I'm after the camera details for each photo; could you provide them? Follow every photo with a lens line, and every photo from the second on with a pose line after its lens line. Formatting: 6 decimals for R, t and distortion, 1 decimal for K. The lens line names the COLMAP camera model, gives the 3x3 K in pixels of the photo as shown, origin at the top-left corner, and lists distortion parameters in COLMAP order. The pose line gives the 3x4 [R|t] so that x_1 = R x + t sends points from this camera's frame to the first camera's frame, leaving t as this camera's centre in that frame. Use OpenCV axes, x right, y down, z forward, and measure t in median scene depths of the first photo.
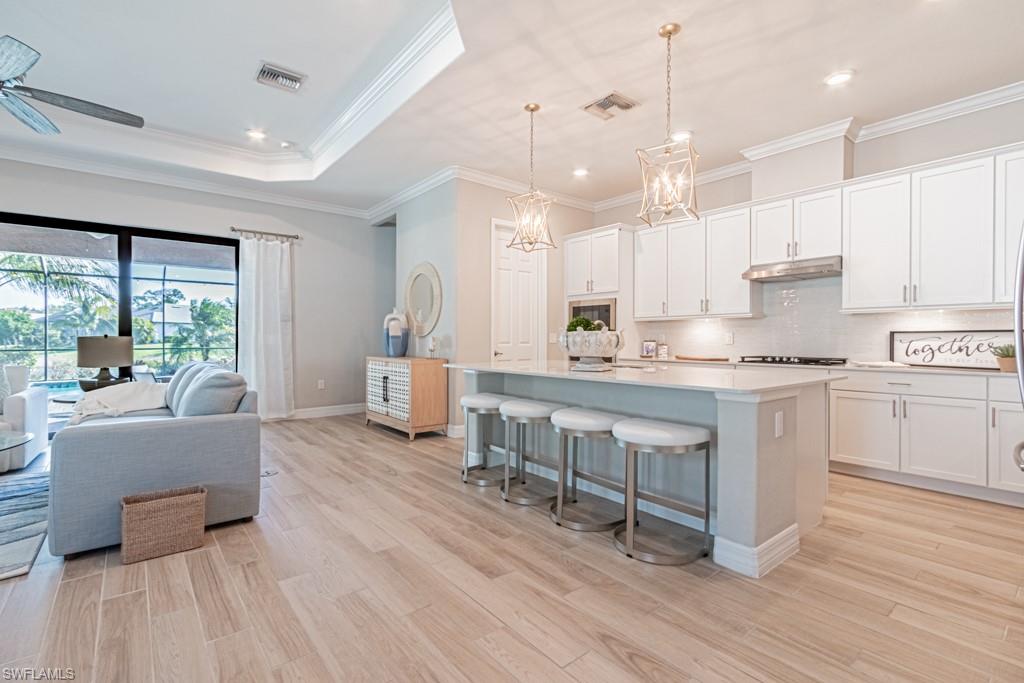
lens RADIAL K [[472.6, 0, 553.9], [0, 472.6, 342.7], [0, 0, 1]] dist [0.000987, 0.000301]
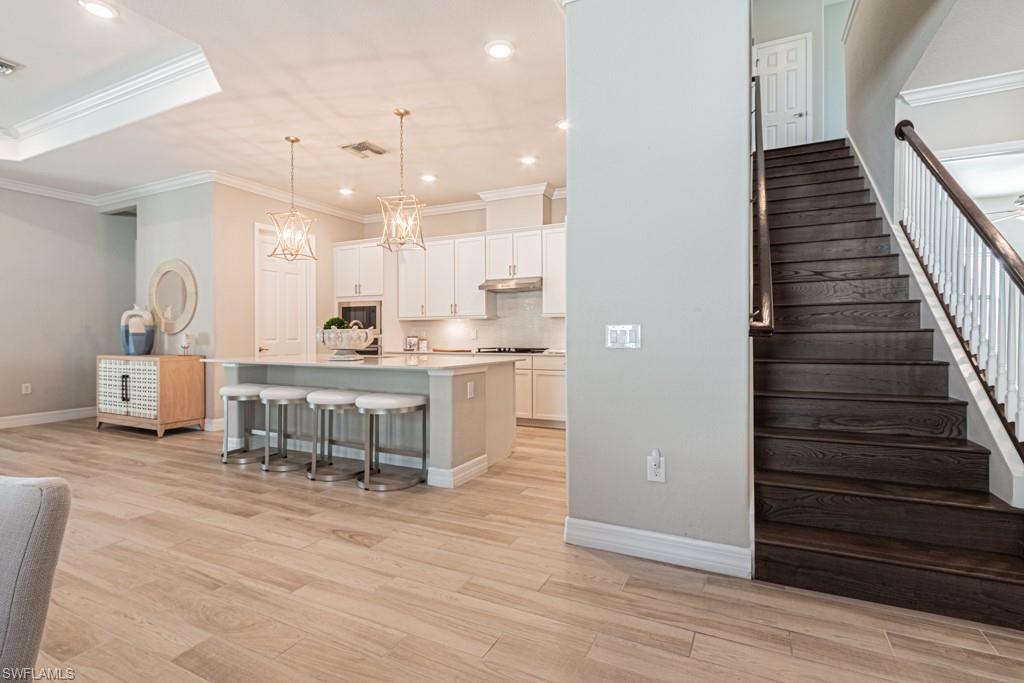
lens RADIAL K [[451.7, 0, 555.4], [0, 451.7, 336.8], [0, 0, 1]] dist [0.003352, -0.000391]
pose [[0.904340, -0.005693, 0.426775, 0.060070], [0.007690, 0.999966, -0.002956, 0.003304], [-0.426744, 0.005955, 0.904353, -0.284743]]
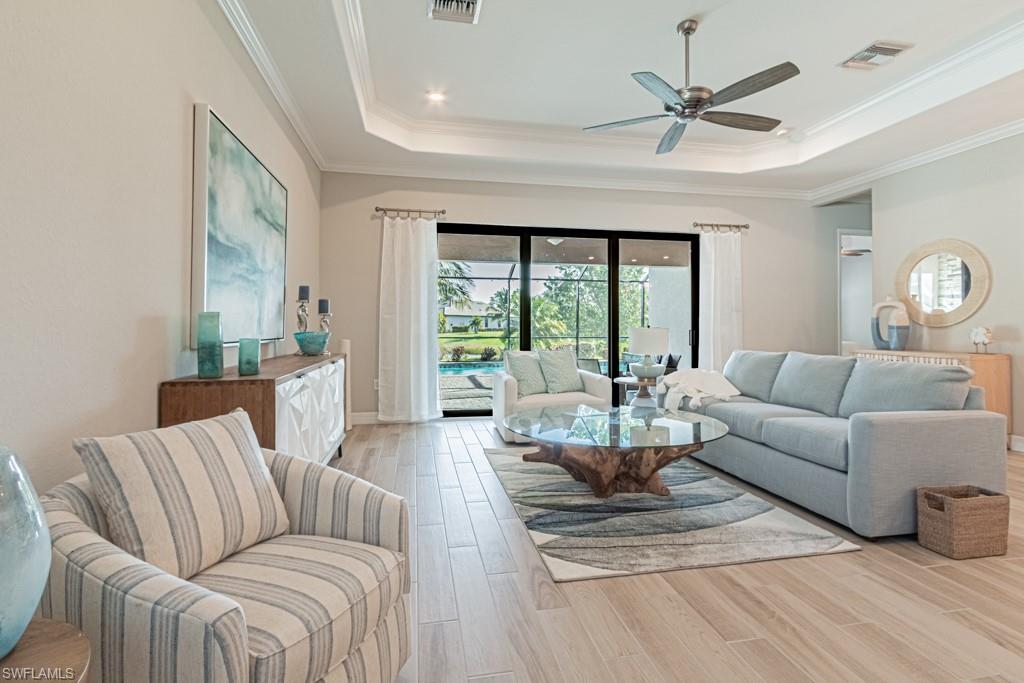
lens RADIAL K [[504.2, 0, 535.9], [0, 504.2, 324.0], [0, 0, 1]] dist [0.029716, 0.000105]
pose [[0.883454, -0.005671, -0.468483, -0.671987], [-0.002868, 0.999843, -0.017511, -0.000156], [0.468509, 0.016814, 0.883299, -0.212562]]
